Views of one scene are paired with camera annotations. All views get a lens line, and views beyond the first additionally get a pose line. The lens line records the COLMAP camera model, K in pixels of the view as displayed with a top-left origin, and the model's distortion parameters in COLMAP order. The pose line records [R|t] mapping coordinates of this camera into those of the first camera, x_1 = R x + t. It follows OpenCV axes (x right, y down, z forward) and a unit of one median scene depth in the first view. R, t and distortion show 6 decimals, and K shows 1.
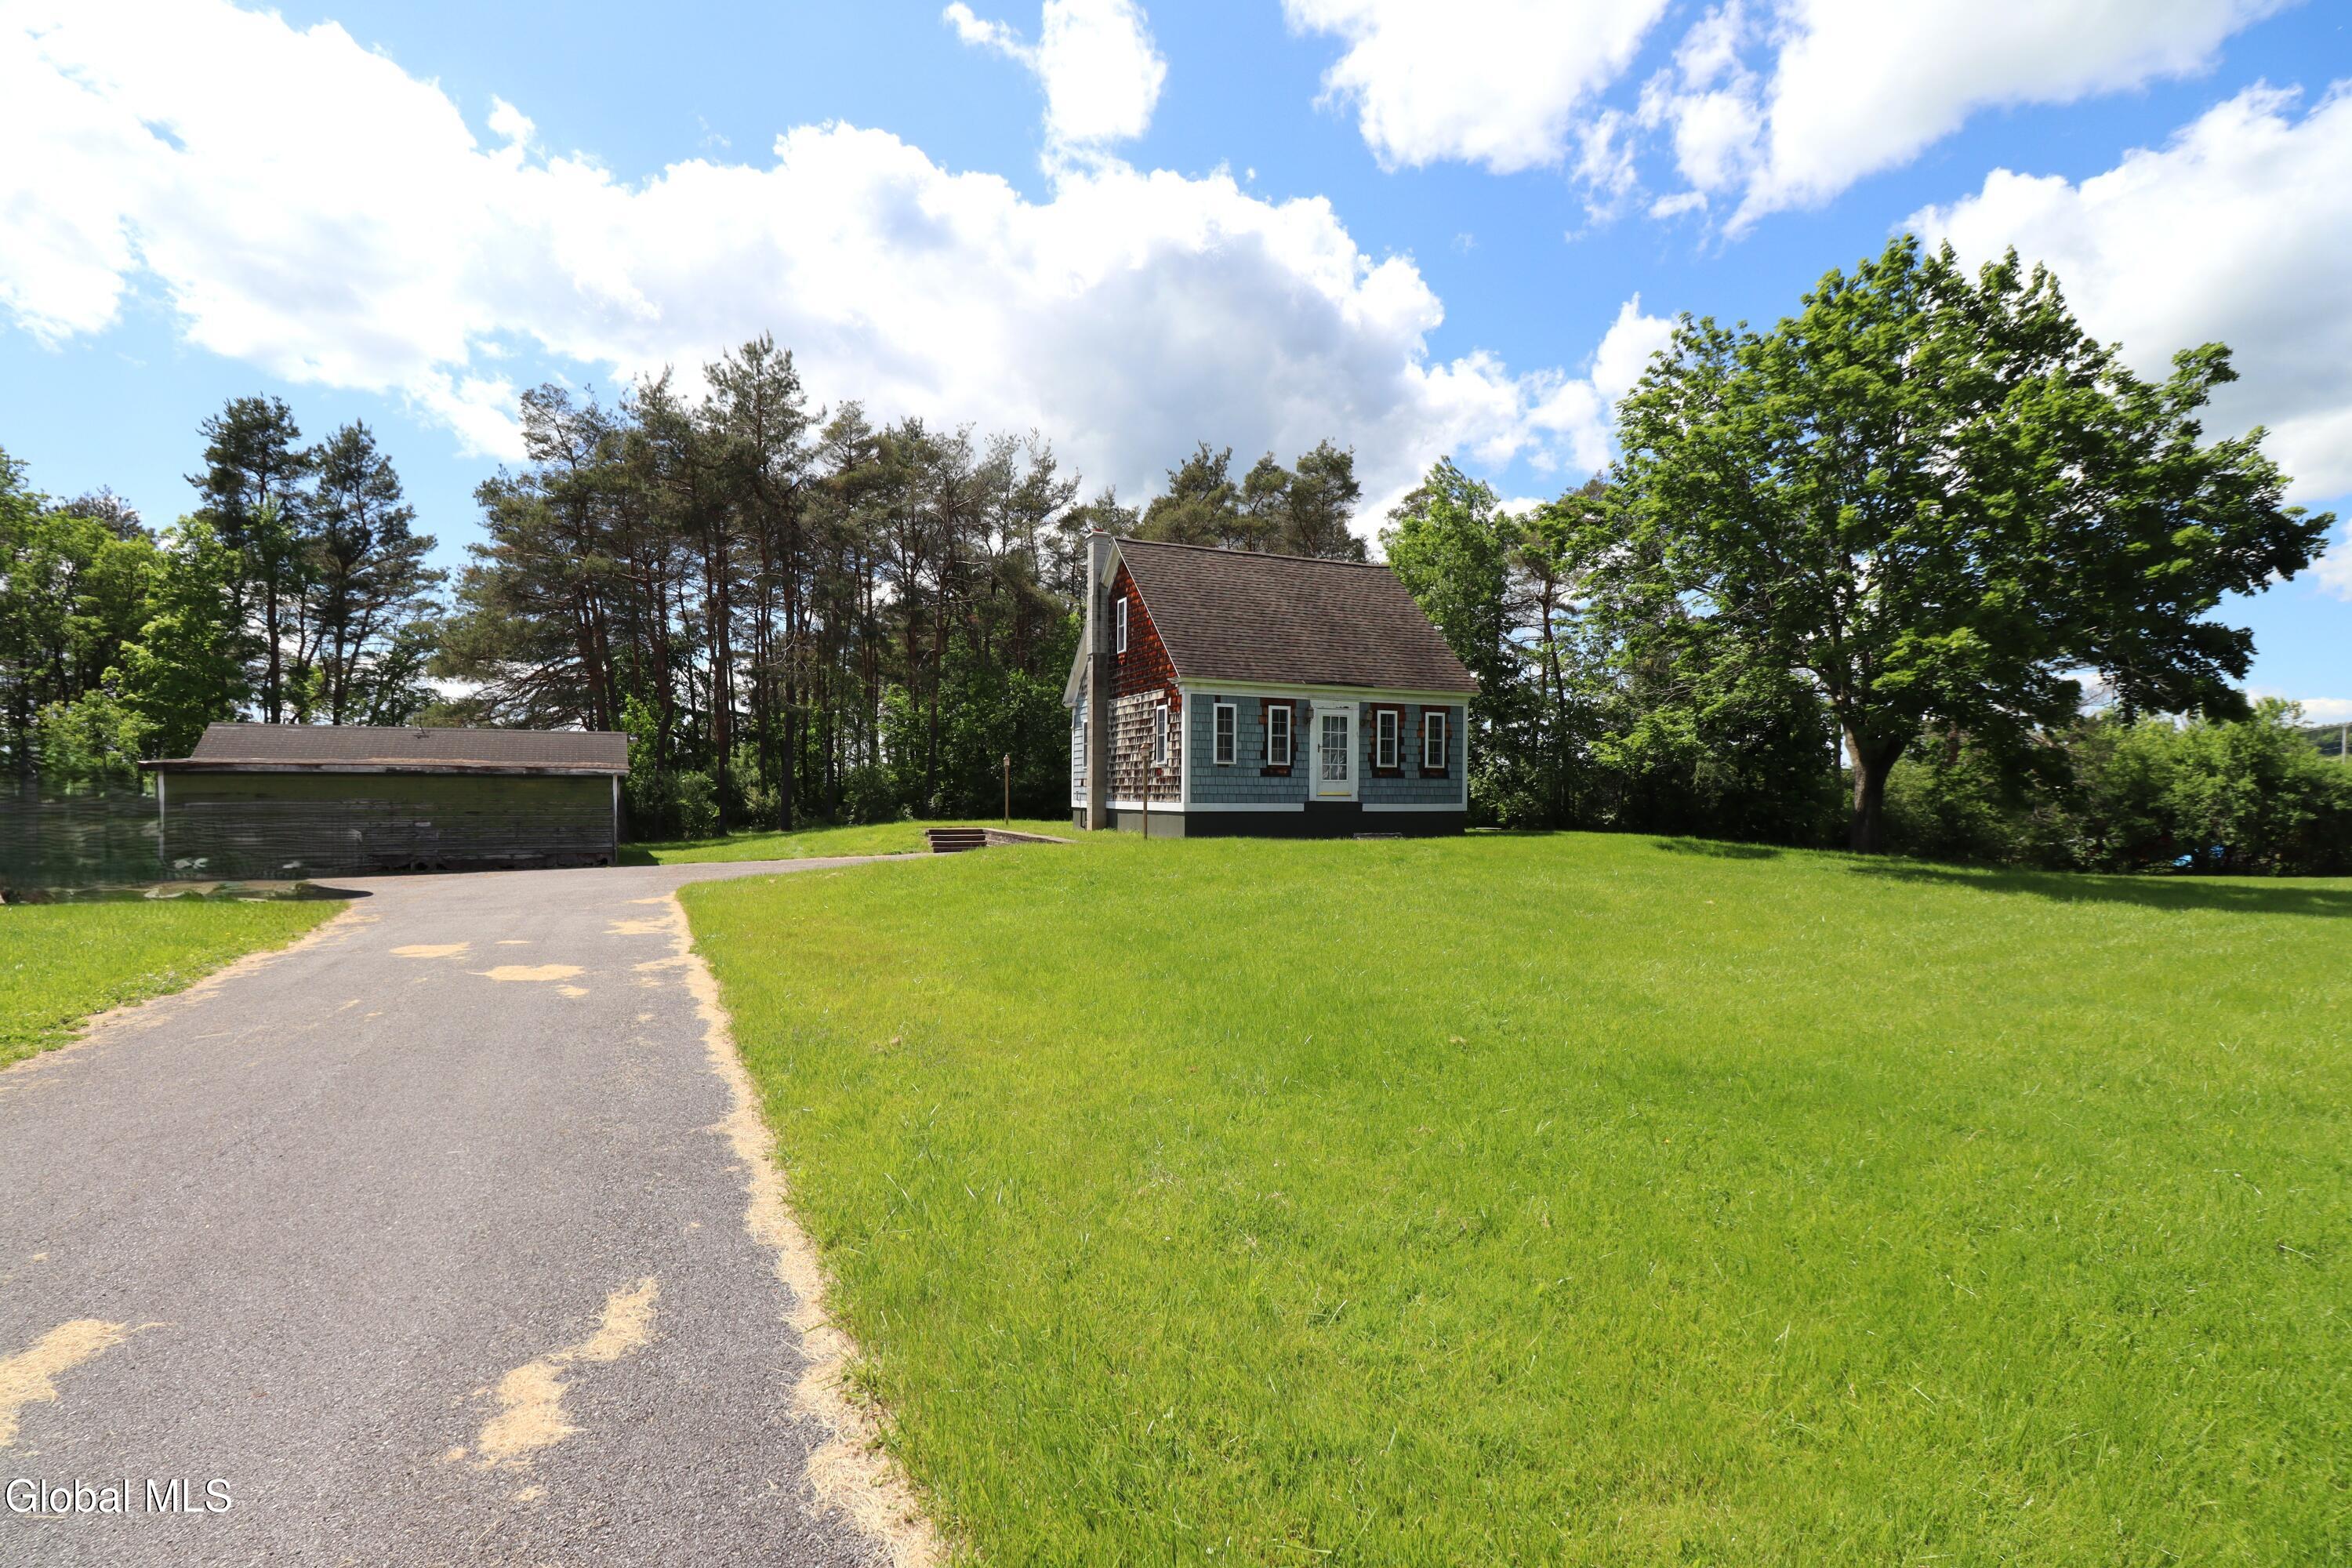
lens RADIAL K [[1085.4, 0, 1165.7], [0, 1085.4, 790.7], [0, 0, 1]] dist [0.001932, -0.014294]
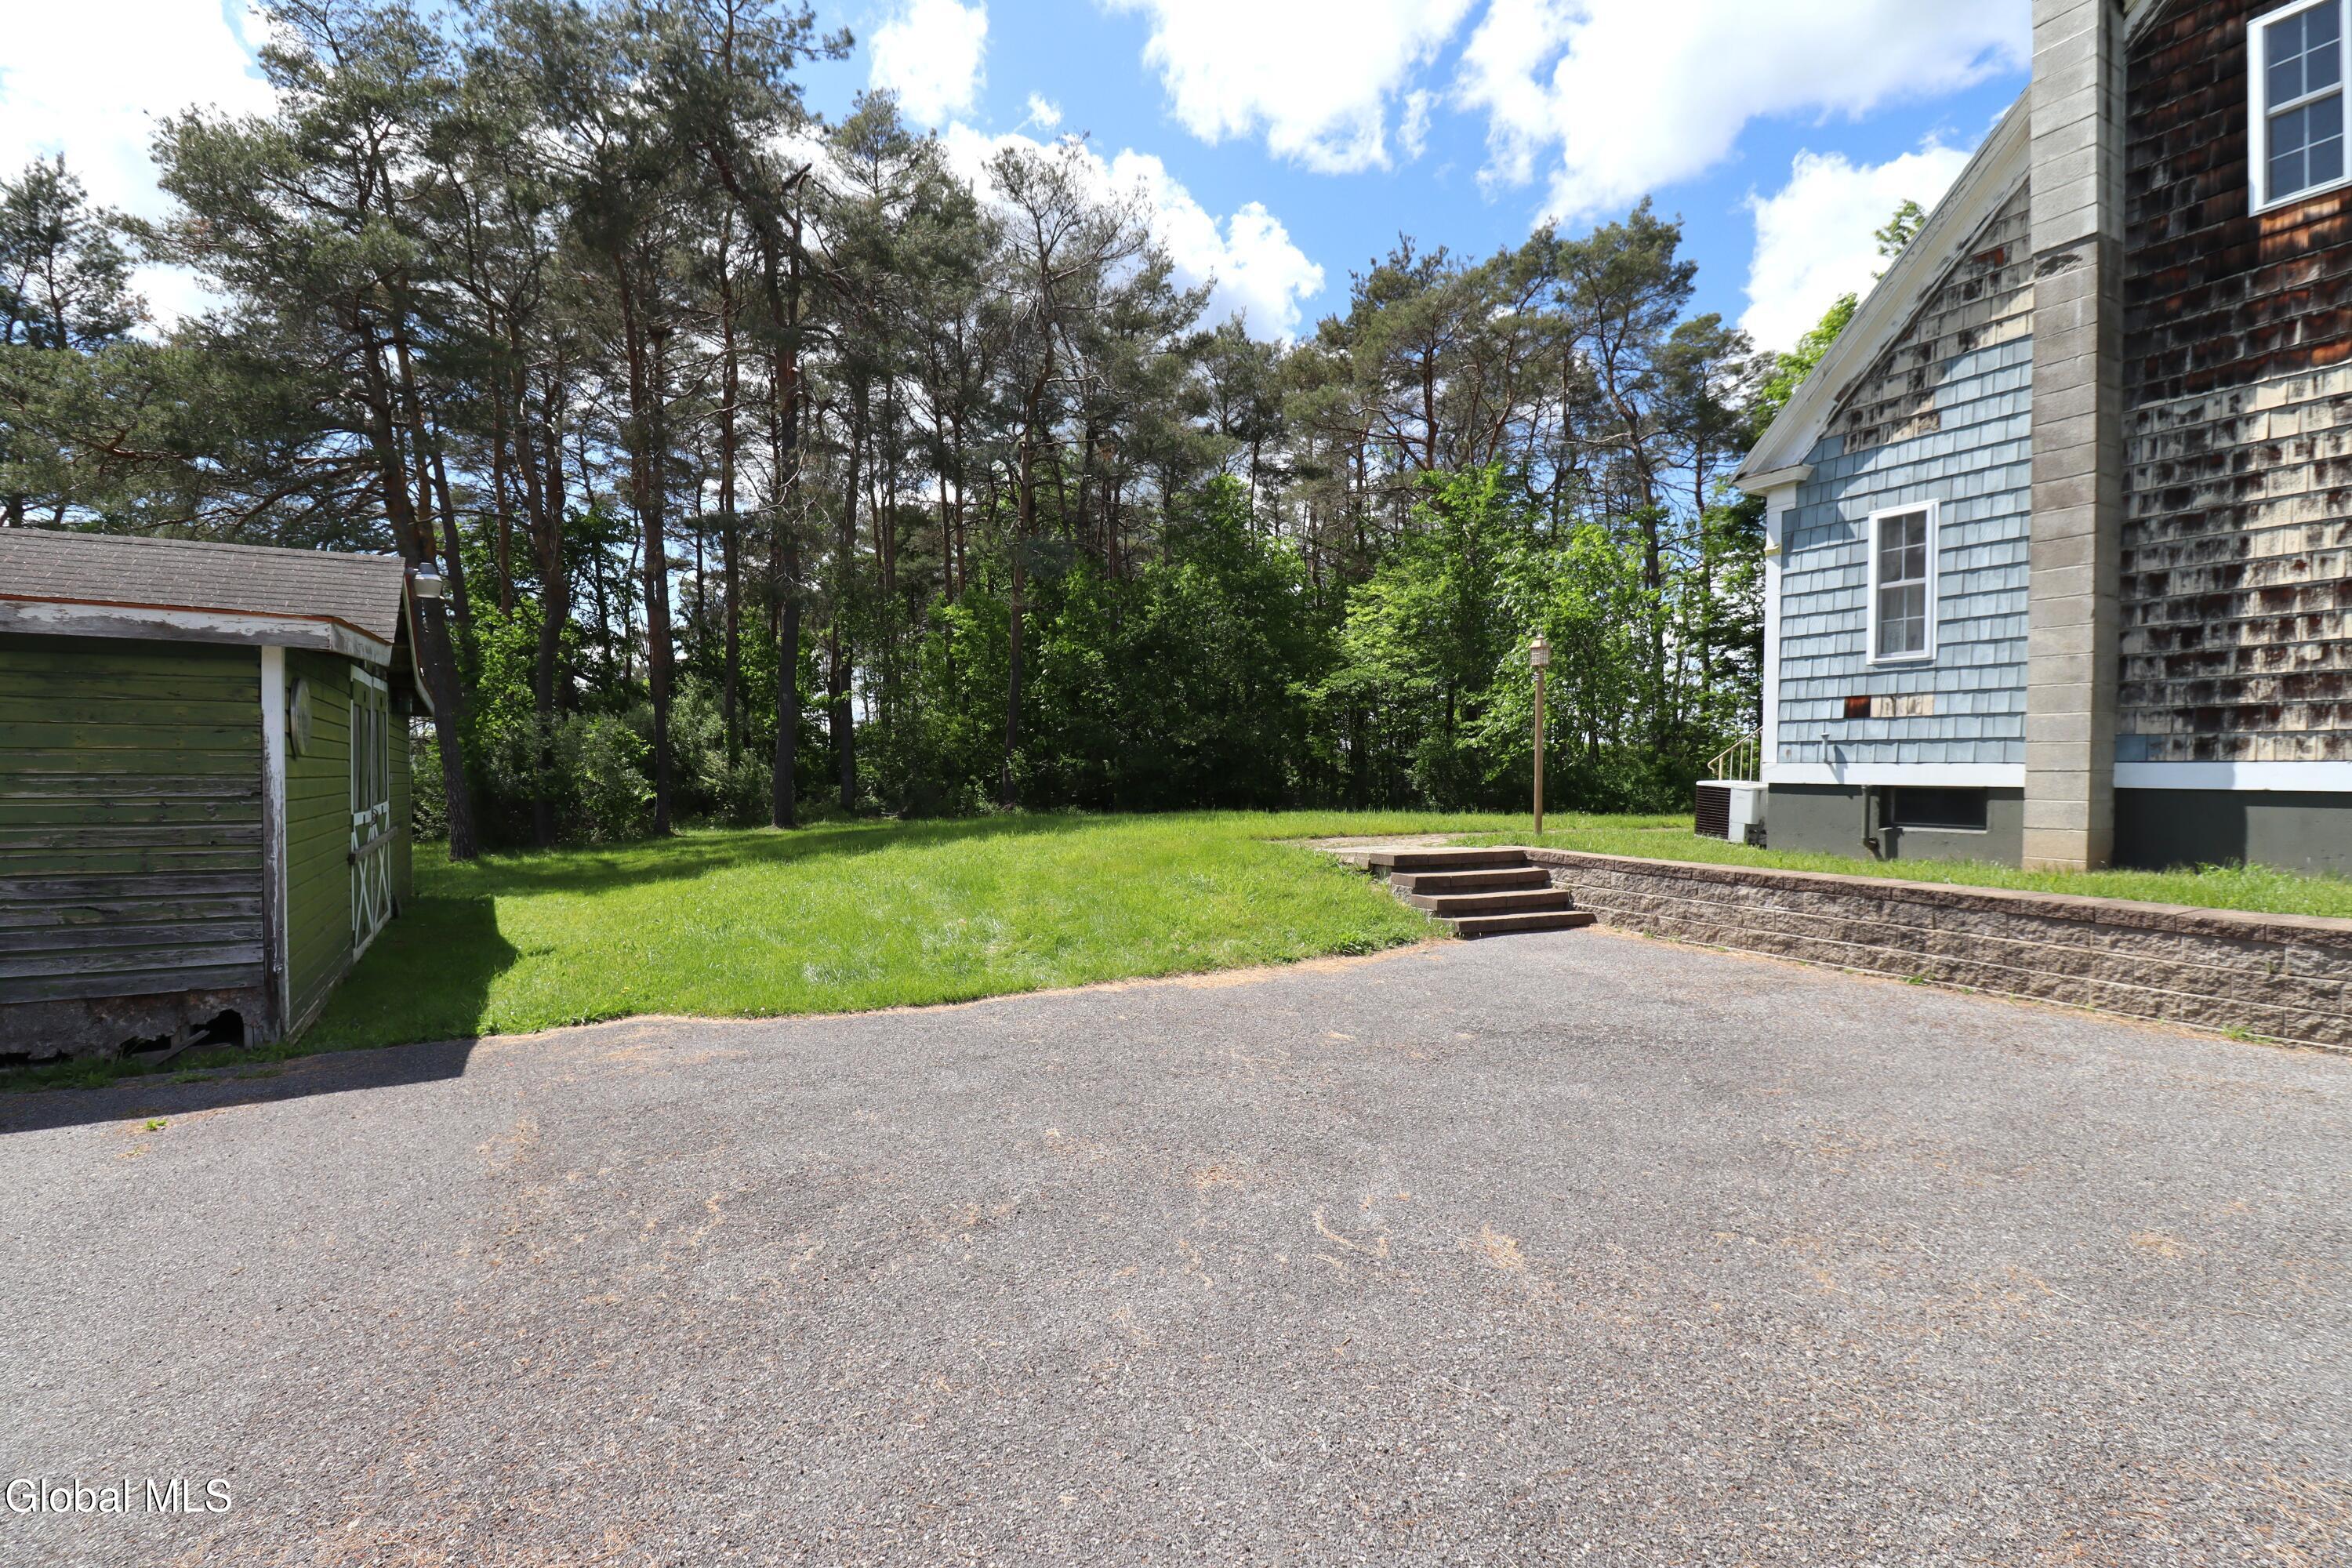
lens RADIAL K [[1085.4, 0, 1165.7], [0, 1085.4, 790.7], [0, 0, 1]] dist [0.001932, -0.014294]
pose [[0.997848, 0.005623, 0.065326, -0.167385], [-0.006791, 0.999821, 0.017670, 0.007110], [-0.065215, -0.018075, 0.997708, 0.387558]]
